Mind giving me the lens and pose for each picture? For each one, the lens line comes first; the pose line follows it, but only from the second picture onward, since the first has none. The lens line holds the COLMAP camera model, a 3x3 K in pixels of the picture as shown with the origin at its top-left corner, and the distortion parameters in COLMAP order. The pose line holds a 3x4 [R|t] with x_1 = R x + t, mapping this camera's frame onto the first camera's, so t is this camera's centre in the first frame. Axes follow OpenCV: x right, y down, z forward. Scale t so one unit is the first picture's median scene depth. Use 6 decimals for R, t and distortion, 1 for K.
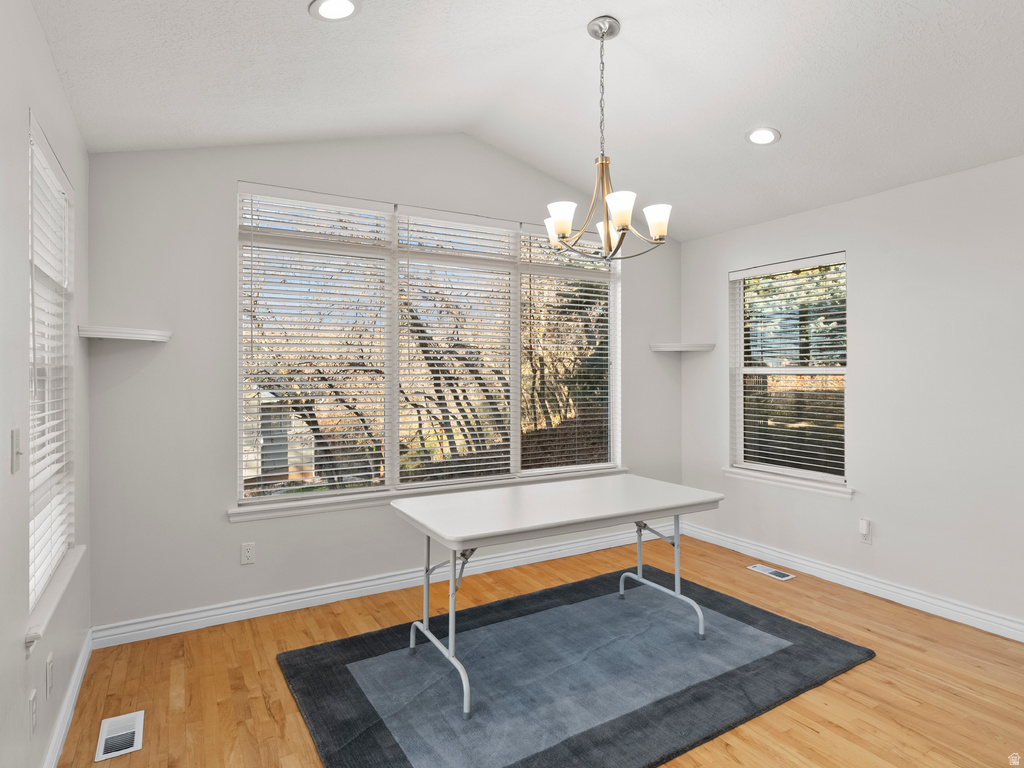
lens RADIAL K [[588.1, 0, 512.0], [0, 588.1, 384.0], [0, 0, 1]] dist [-0.000502, -0.000075]
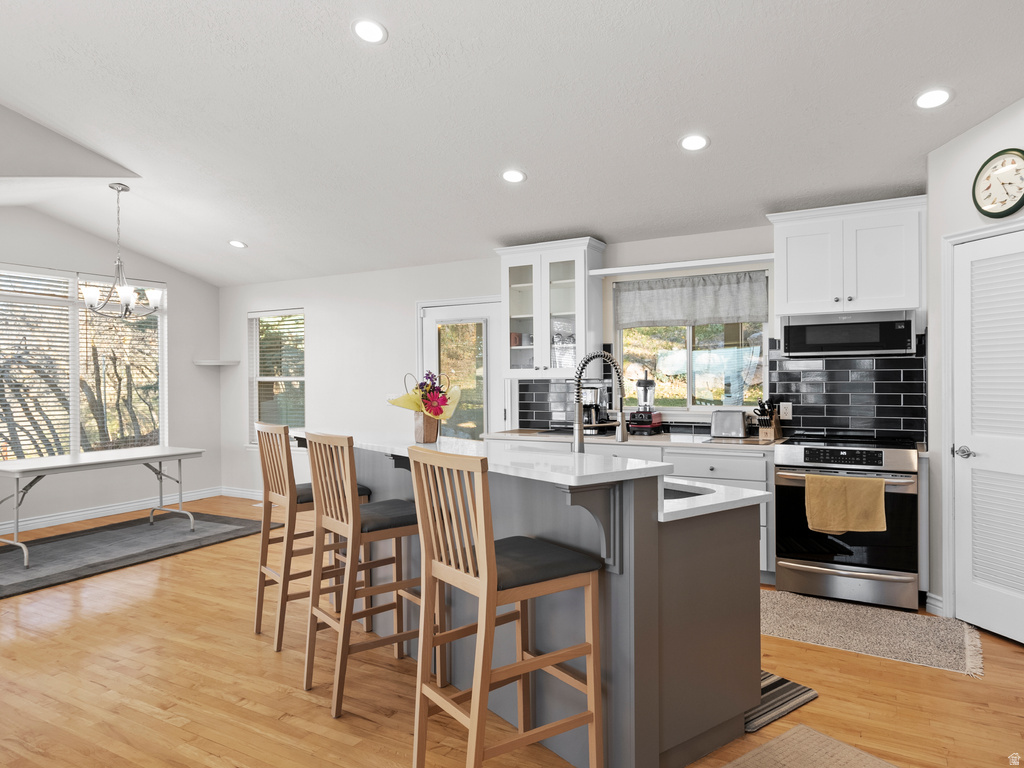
lens RADIAL K [[659.1, 0, 512.0], [0, 659.1, 384.0], [0, 0, 1]] dist [-0.002129, -0.001837]
pose [[0.858263, -0.008109, 0.513147, 0.085205], [0.013485, 0.999886, -0.006754, 0.009431], [-0.513034, 0.012716, 0.858274, -0.750096]]
